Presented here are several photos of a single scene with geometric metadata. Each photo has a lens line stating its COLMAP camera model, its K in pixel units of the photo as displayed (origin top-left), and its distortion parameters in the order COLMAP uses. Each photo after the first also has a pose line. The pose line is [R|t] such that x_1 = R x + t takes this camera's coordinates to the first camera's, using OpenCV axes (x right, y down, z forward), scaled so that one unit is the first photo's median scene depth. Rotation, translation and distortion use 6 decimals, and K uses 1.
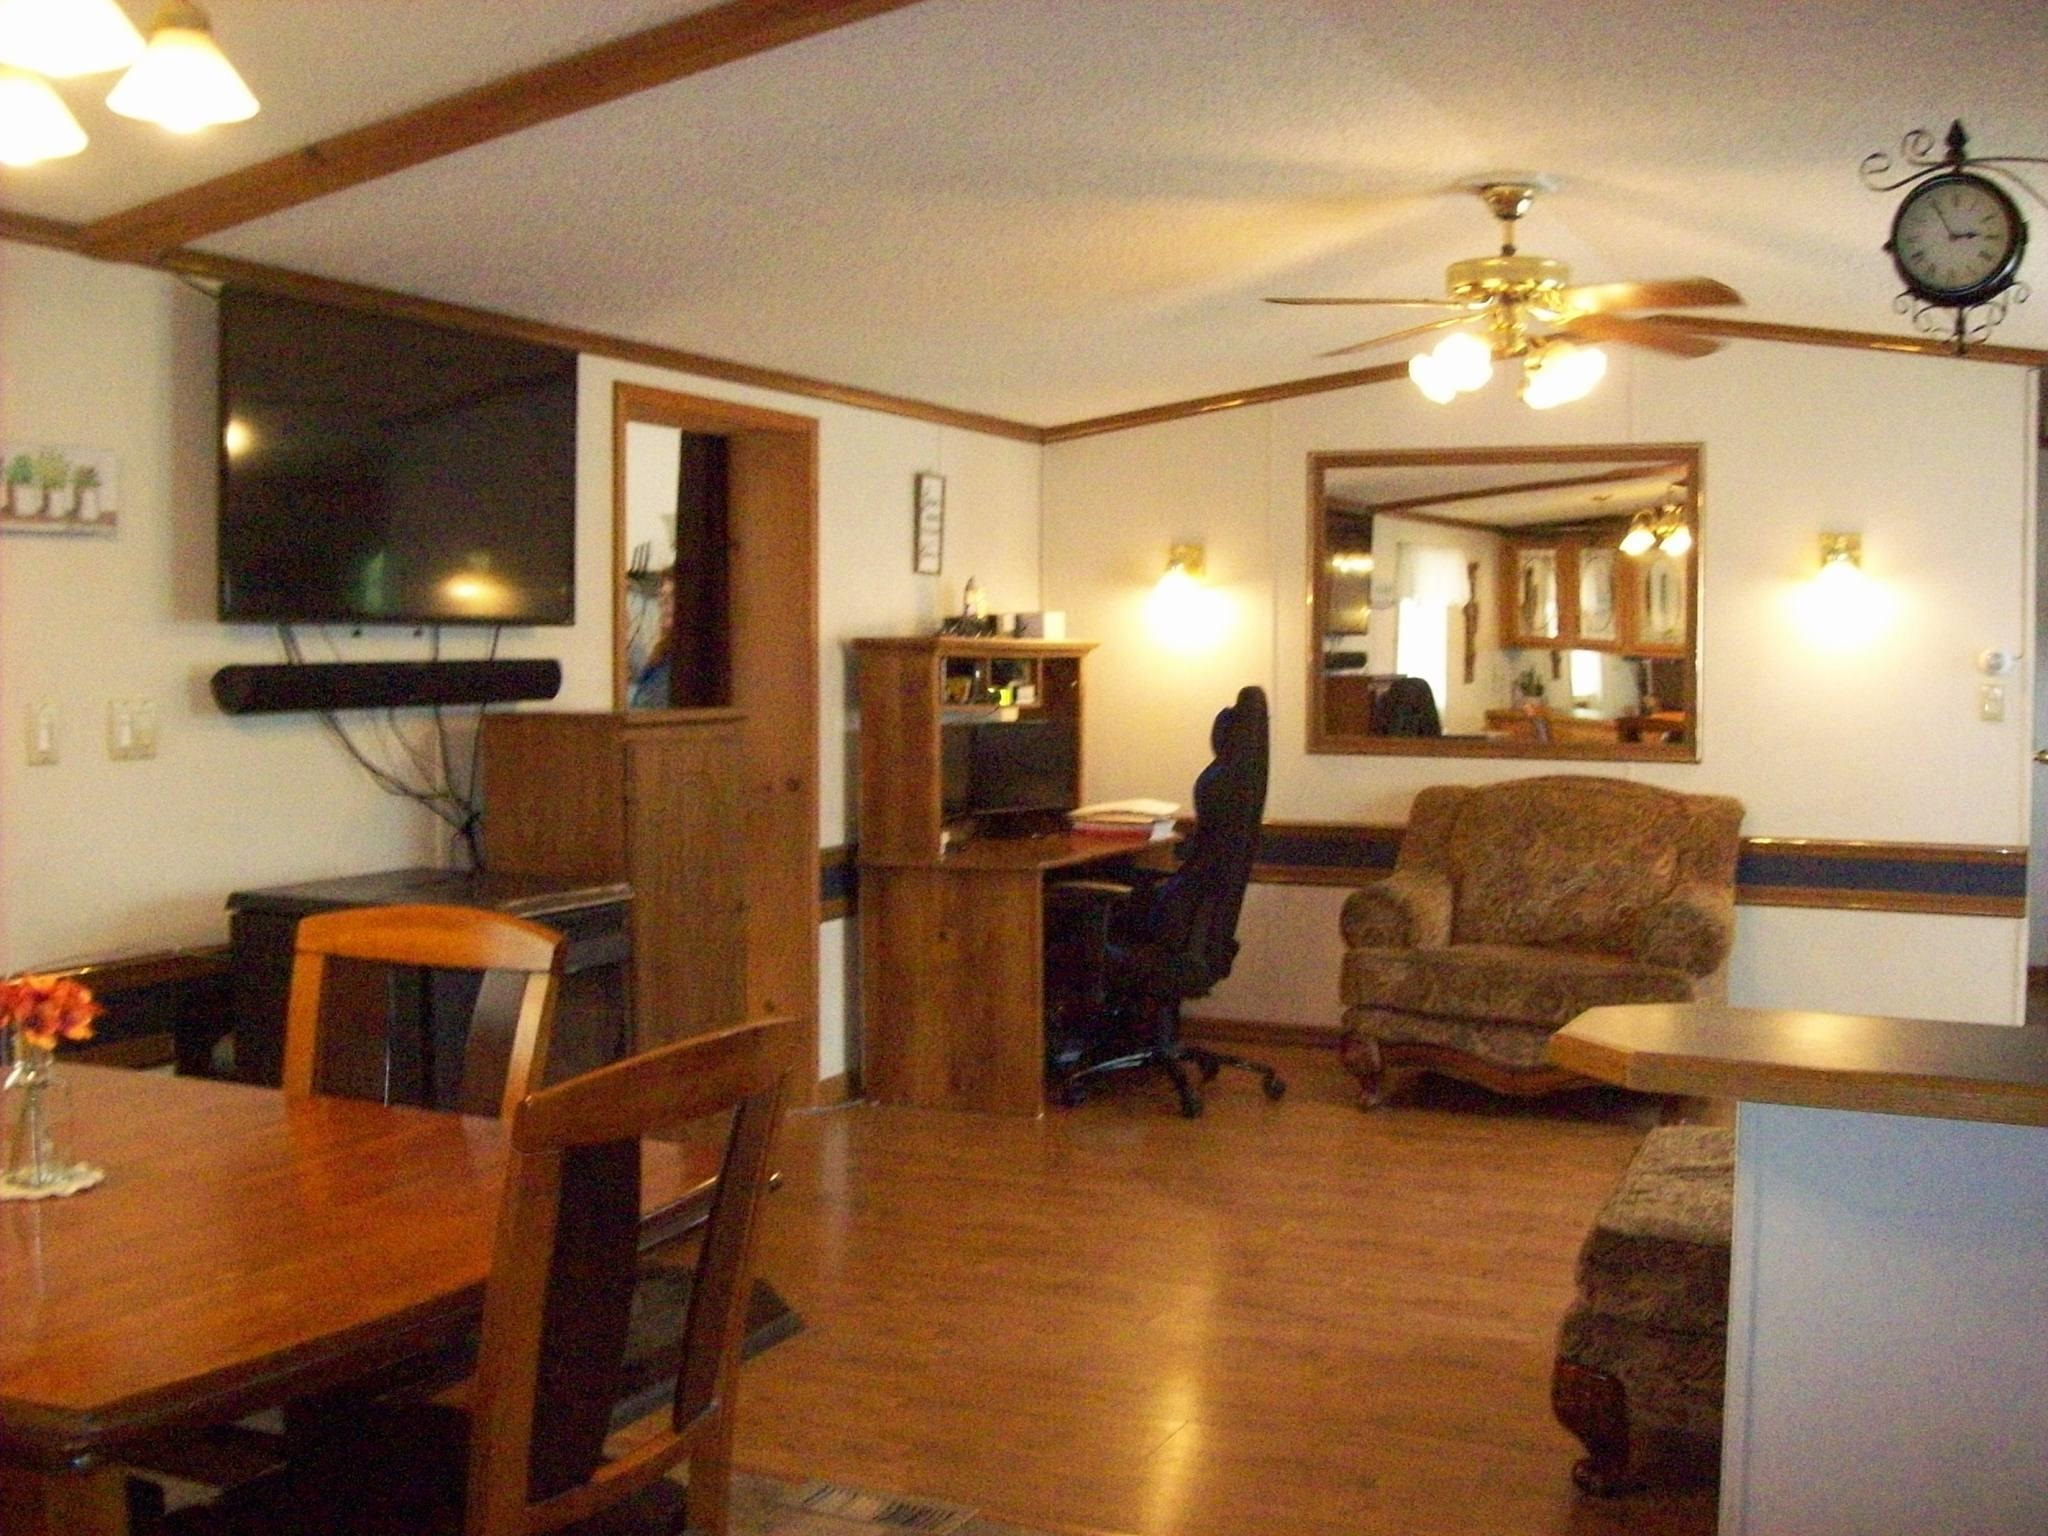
lens RADIAL K [[2147.6, 0, 1021.9], [0, 2147.6, 775.6], [0, 0, 1]] dist [-0.150817, 0.000000]
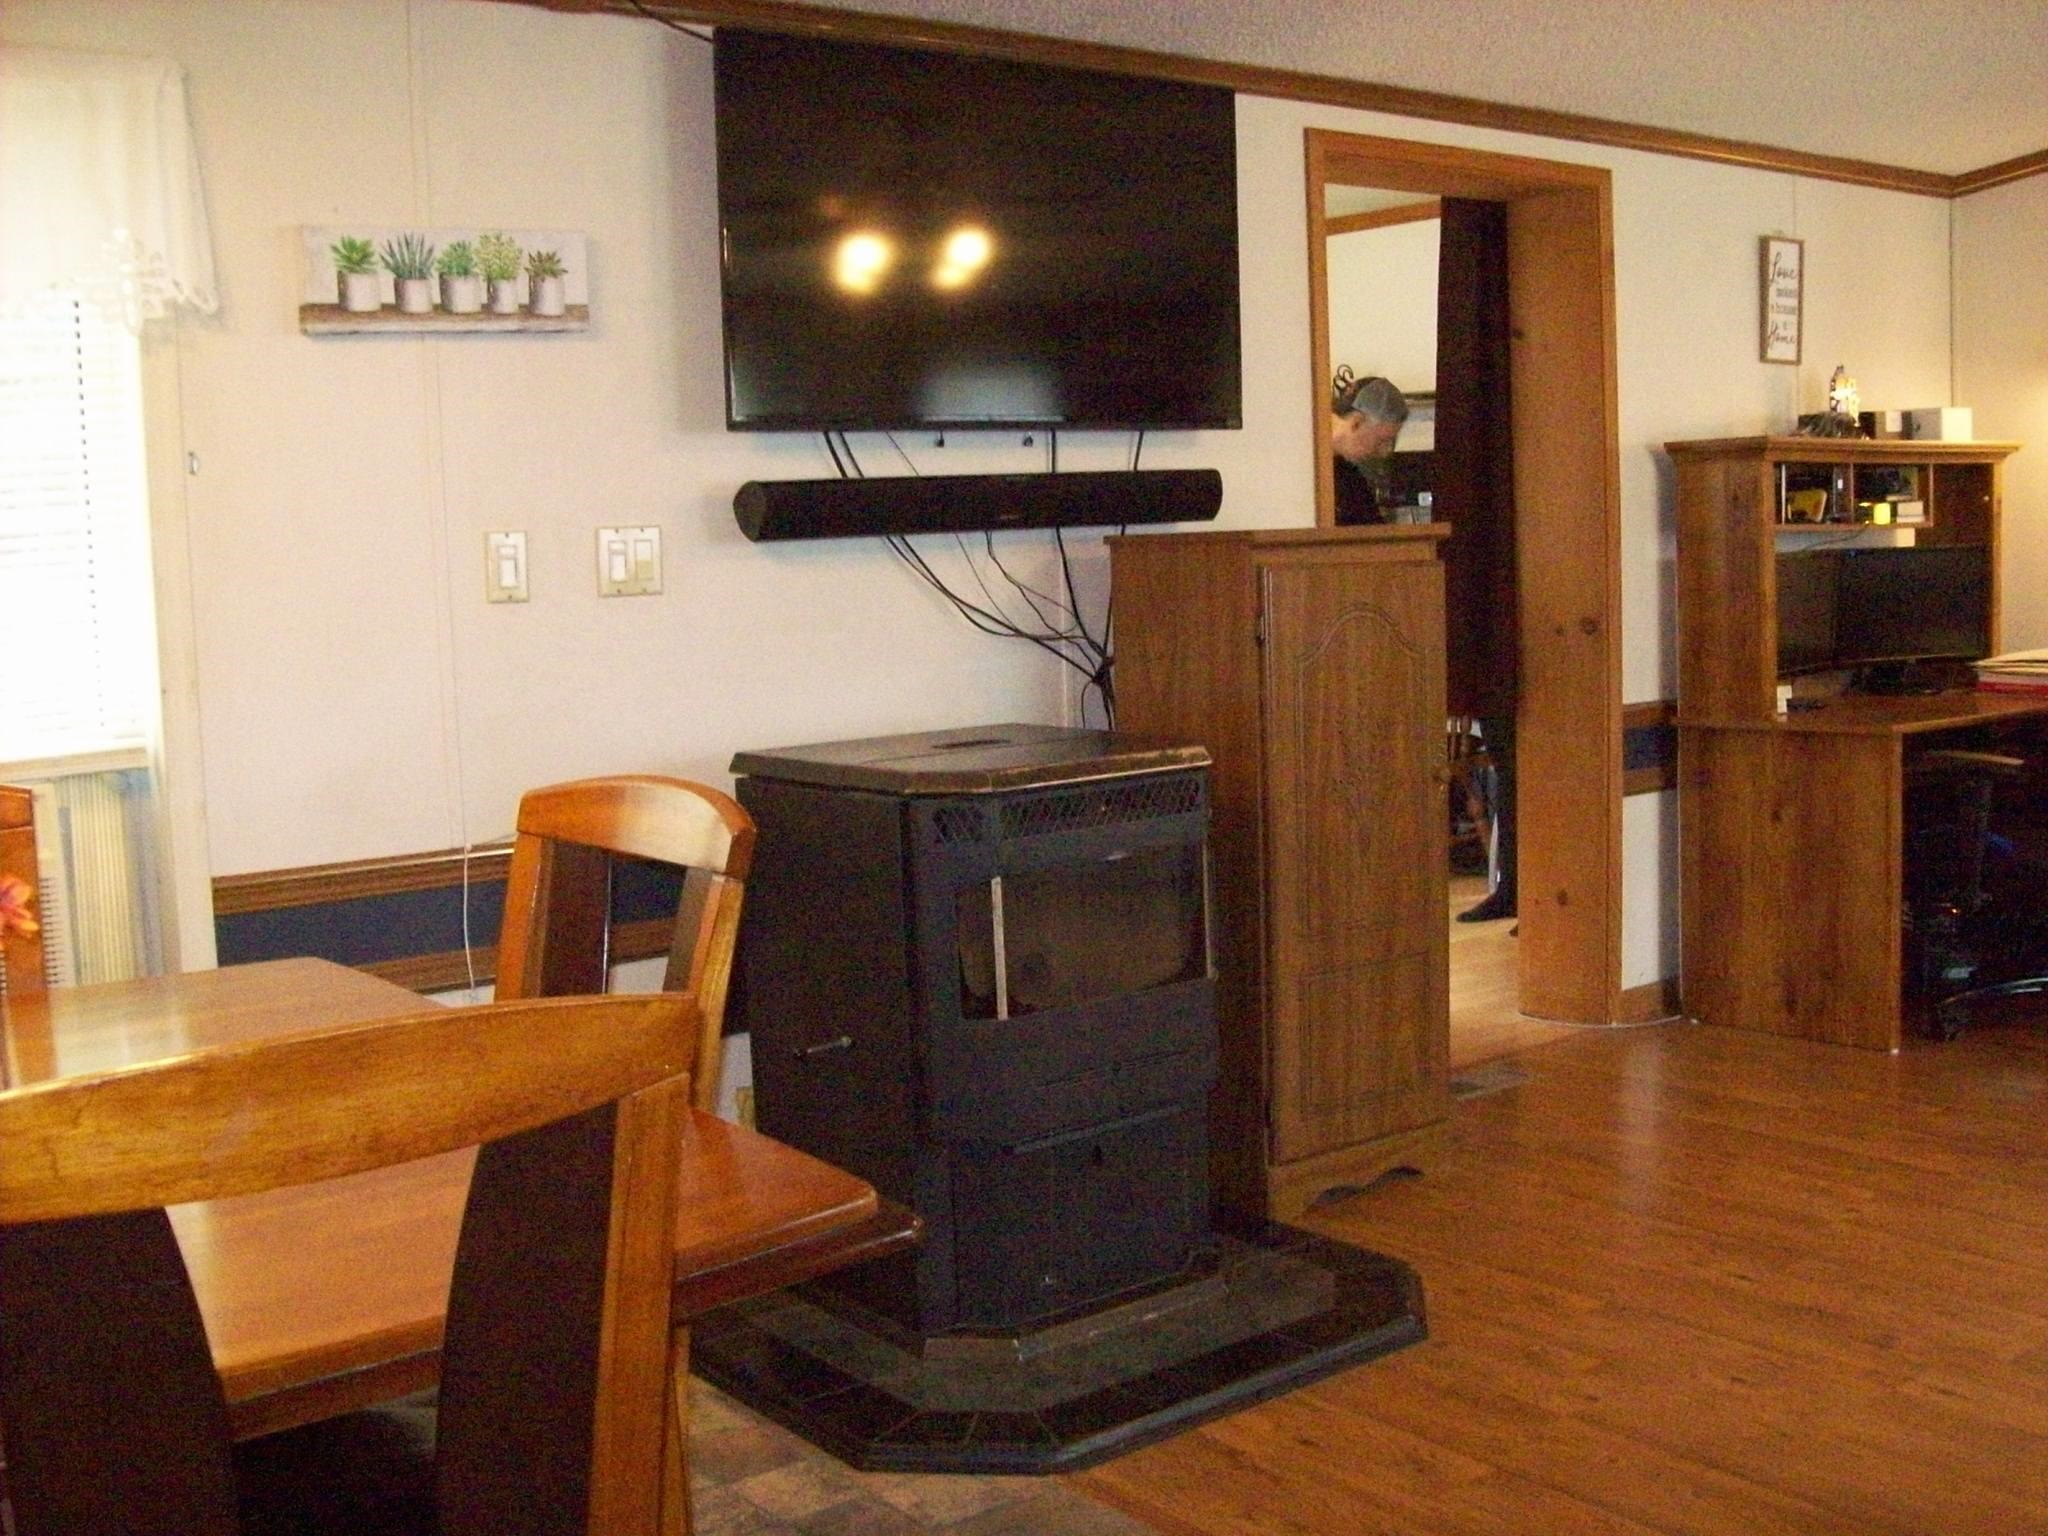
lens RADIAL K [[2147.6, 0, 1025.7], [0, 2147.6, 749.8], [0, 0, 1]] dist [-0.150817, 0.000000]
pose [[0.884522, 0.014523, -0.466273, 0.079934], [0.010437, 0.998649, 0.050904, 0.007957], [0.466382, -0.049892, 0.883175, 0.189951]]
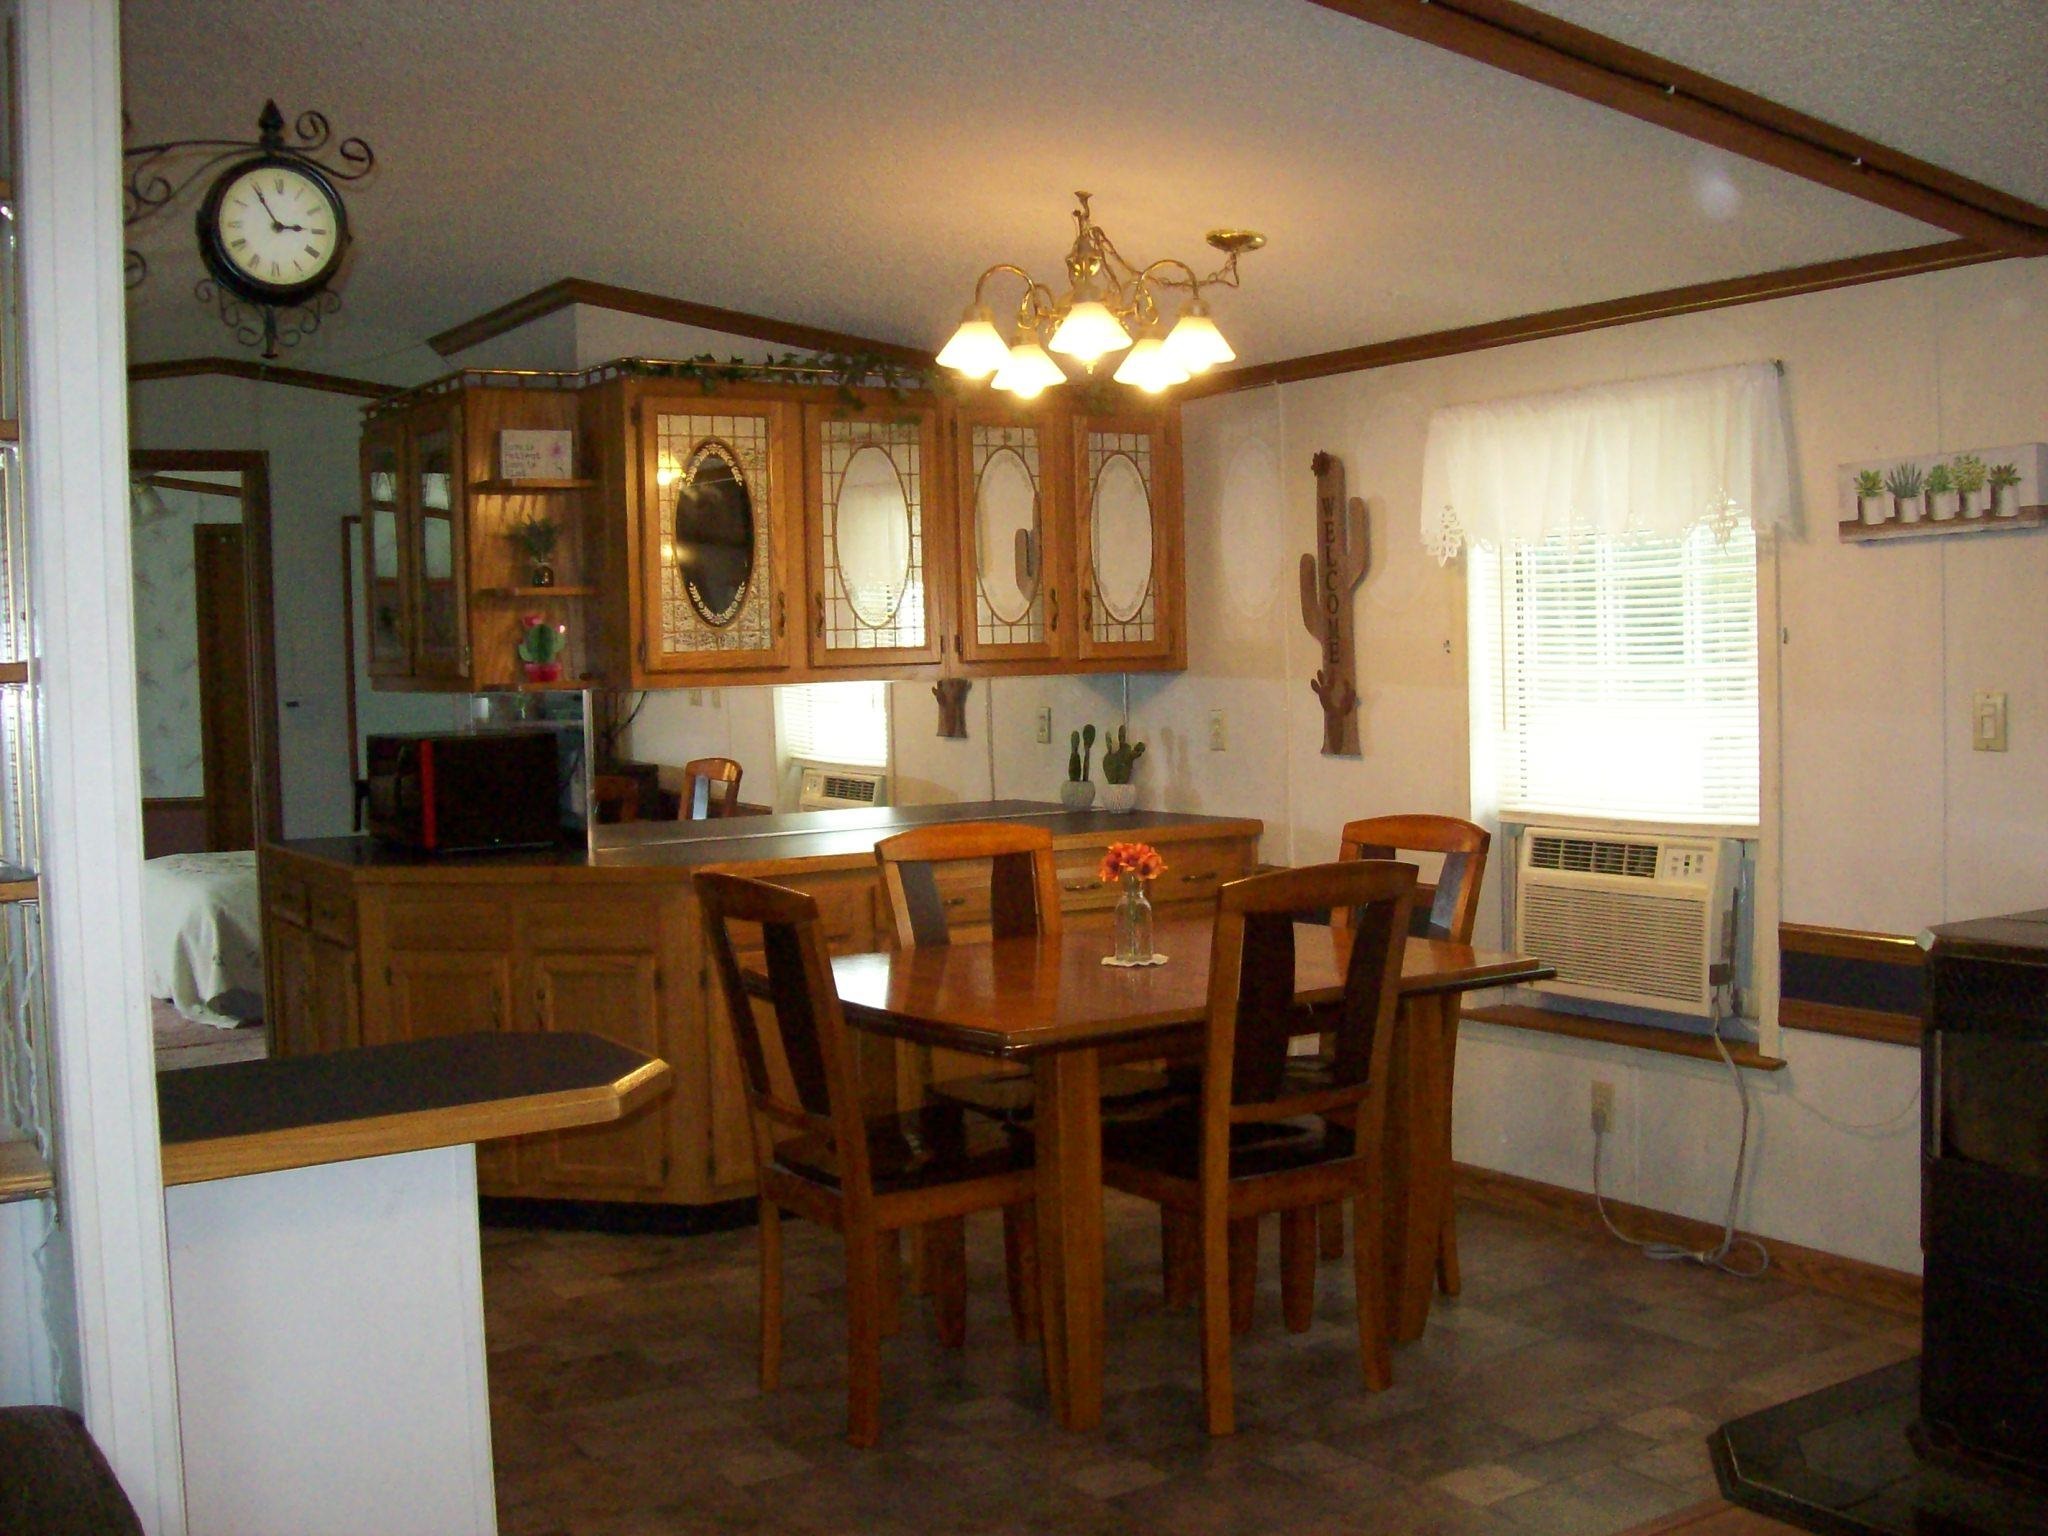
lens RADIAL K [[2147.6, 0, 1020.6], [0, 2147.6, 766.8], [0, 0, 1]] dist [-0.150817, 0.000000]
pose [[-0.526624, 0.060461, -0.847946, 0.415937], [-0.021414, 0.996208, 0.084332, -0.045918], [0.849829, 0.062570, -0.523332, 0.684243]]
